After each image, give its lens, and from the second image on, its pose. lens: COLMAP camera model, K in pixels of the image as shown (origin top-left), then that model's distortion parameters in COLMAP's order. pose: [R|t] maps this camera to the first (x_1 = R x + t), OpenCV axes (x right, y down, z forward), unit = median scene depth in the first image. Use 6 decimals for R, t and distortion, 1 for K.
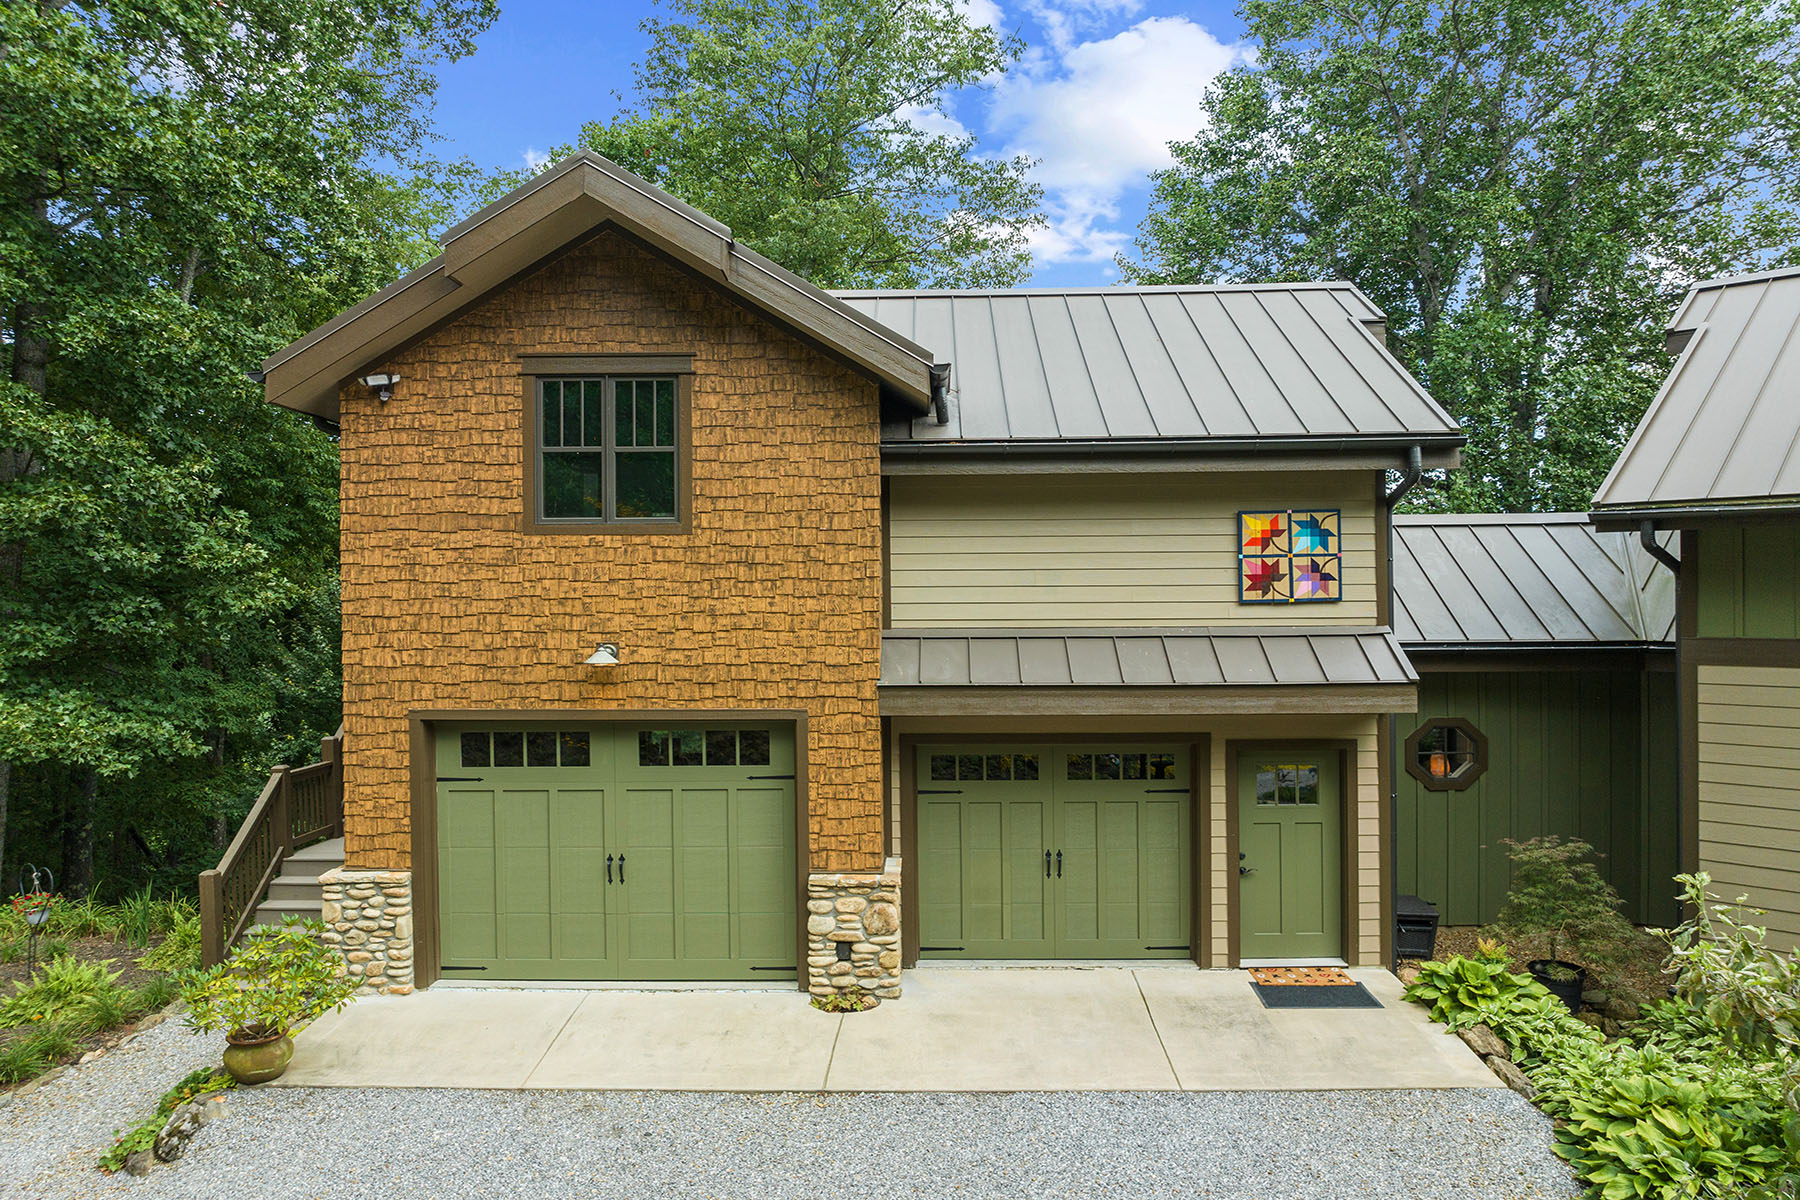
lens RADIAL K [[1086.1, 0, 900.0], [0, 1086.1, 600.0], [0, 0, 1]] dist [-0.021505, -0.000324]
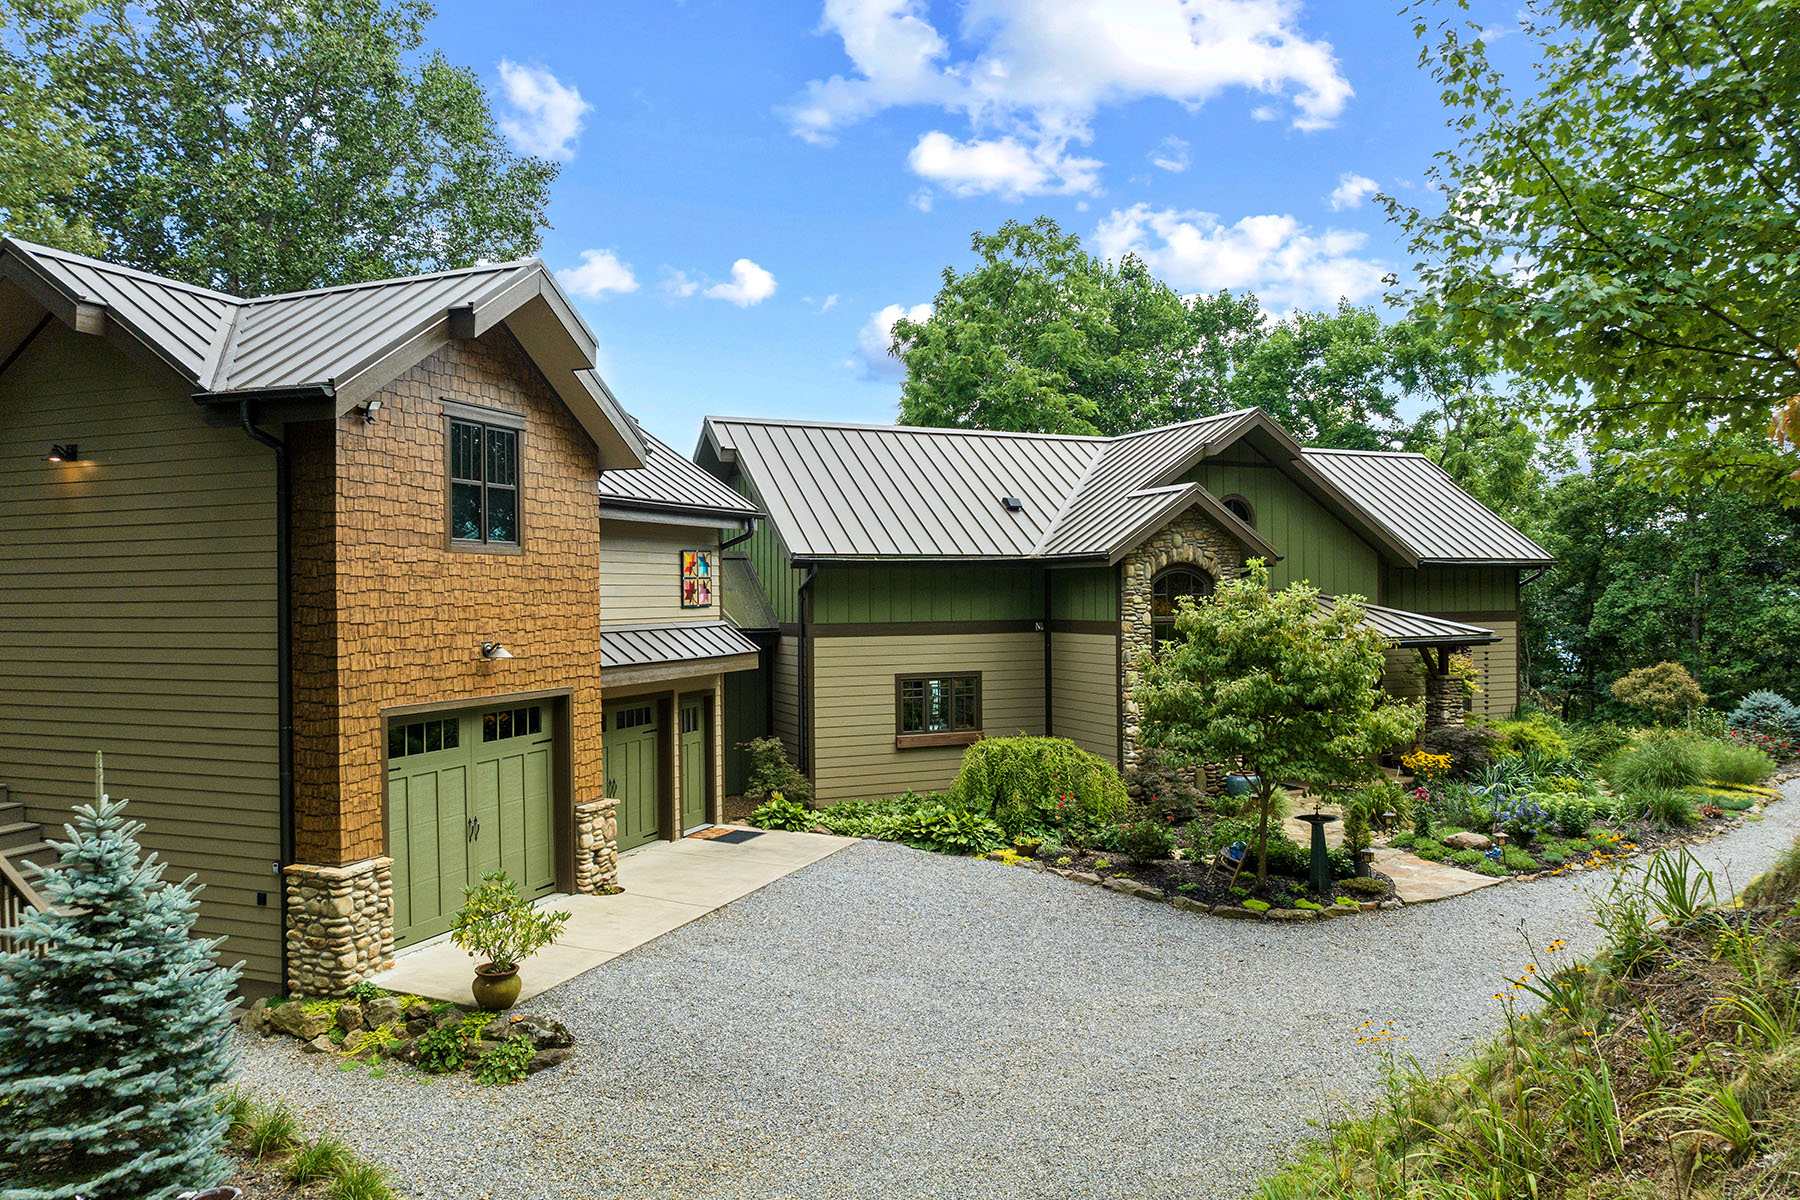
lens RADIAL K [[1237.7, 0, 900.0], [0, 1237.7, 600.0], [0, 0, 1]] dist [-0.000588, 0.000001]
pose [[0.352832, 0.000075, 0.935687, -1.406332], [0.006169, 0.999978, -0.002407, -0.001875], [-0.935666, 0.006621, 0.352824, 0.066036]]
